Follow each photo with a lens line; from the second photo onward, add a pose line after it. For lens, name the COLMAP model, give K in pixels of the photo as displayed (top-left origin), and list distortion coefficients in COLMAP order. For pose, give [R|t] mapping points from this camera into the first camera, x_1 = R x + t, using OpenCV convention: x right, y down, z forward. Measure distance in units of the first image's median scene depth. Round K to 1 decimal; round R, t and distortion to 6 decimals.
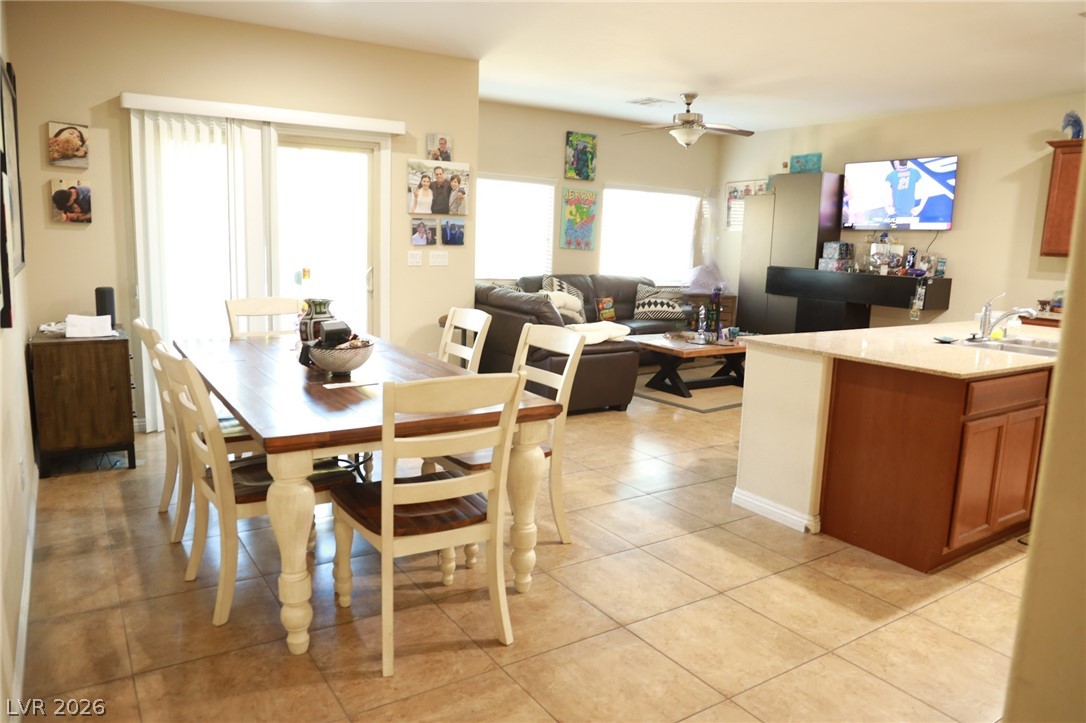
lens RADIAL K [[743.5, 0, 546.1], [0, 743.5, 362.9], [0, 0, 1]] dist [-0.092166, 0.062442]
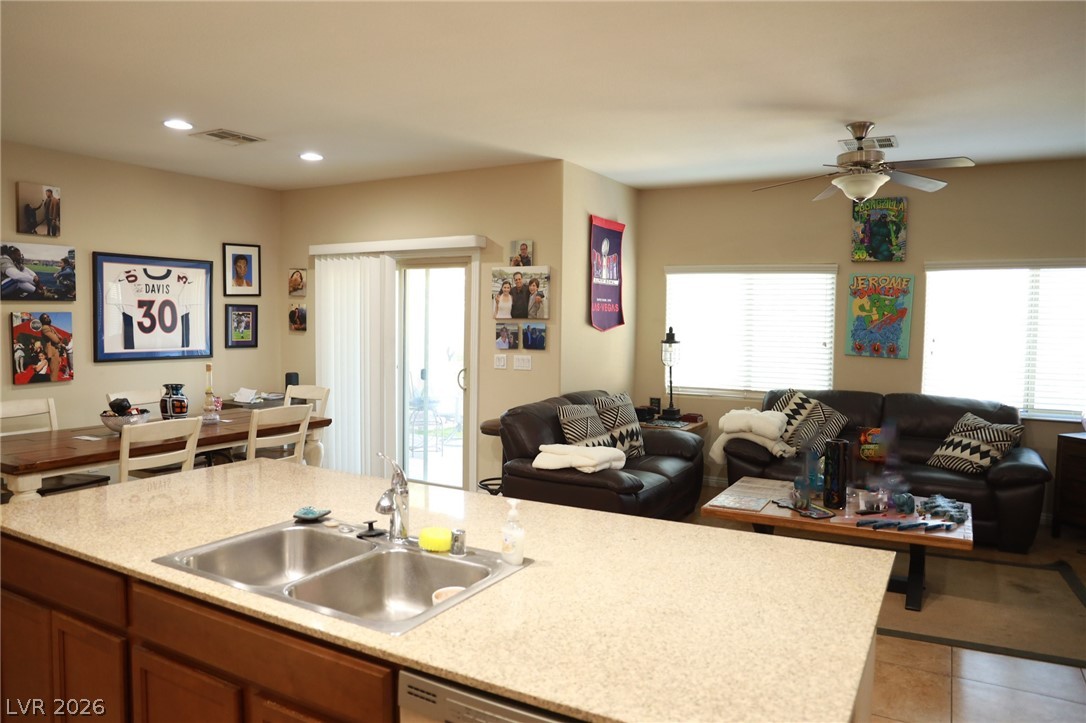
lens RADIAL K [[743.5, 0, 541.3], [0, 743.5, 364.2], [0, 0, 1]] dist [-0.092166, 0.062442]
pose [[0.451591, 0.030058, -0.891718, 0.764551], [-0.145921, 0.988464, -0.040580, -0.102376], [0.880212, 0.148446, 0.450768, 0.575517]]
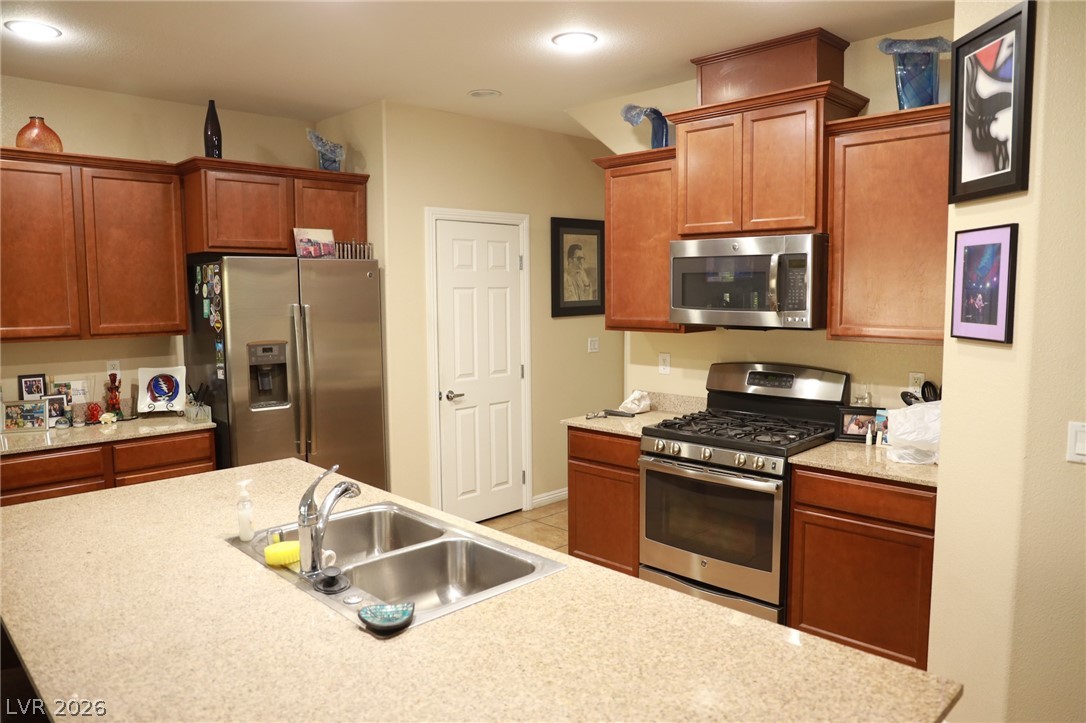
lens RADIAL K [[743.5, 0, 541.0], [0, 743.5, 363.2], [0, 0, 1]] dist [-0.092166, 0.062442]
pose [[-0.190253, -0.125005, 0.973744, 0.101582], [0.162859, 0.974099, 0.156871, -0.143199], [-0.968133, 0.188428, -0.164967, 0.628731]]
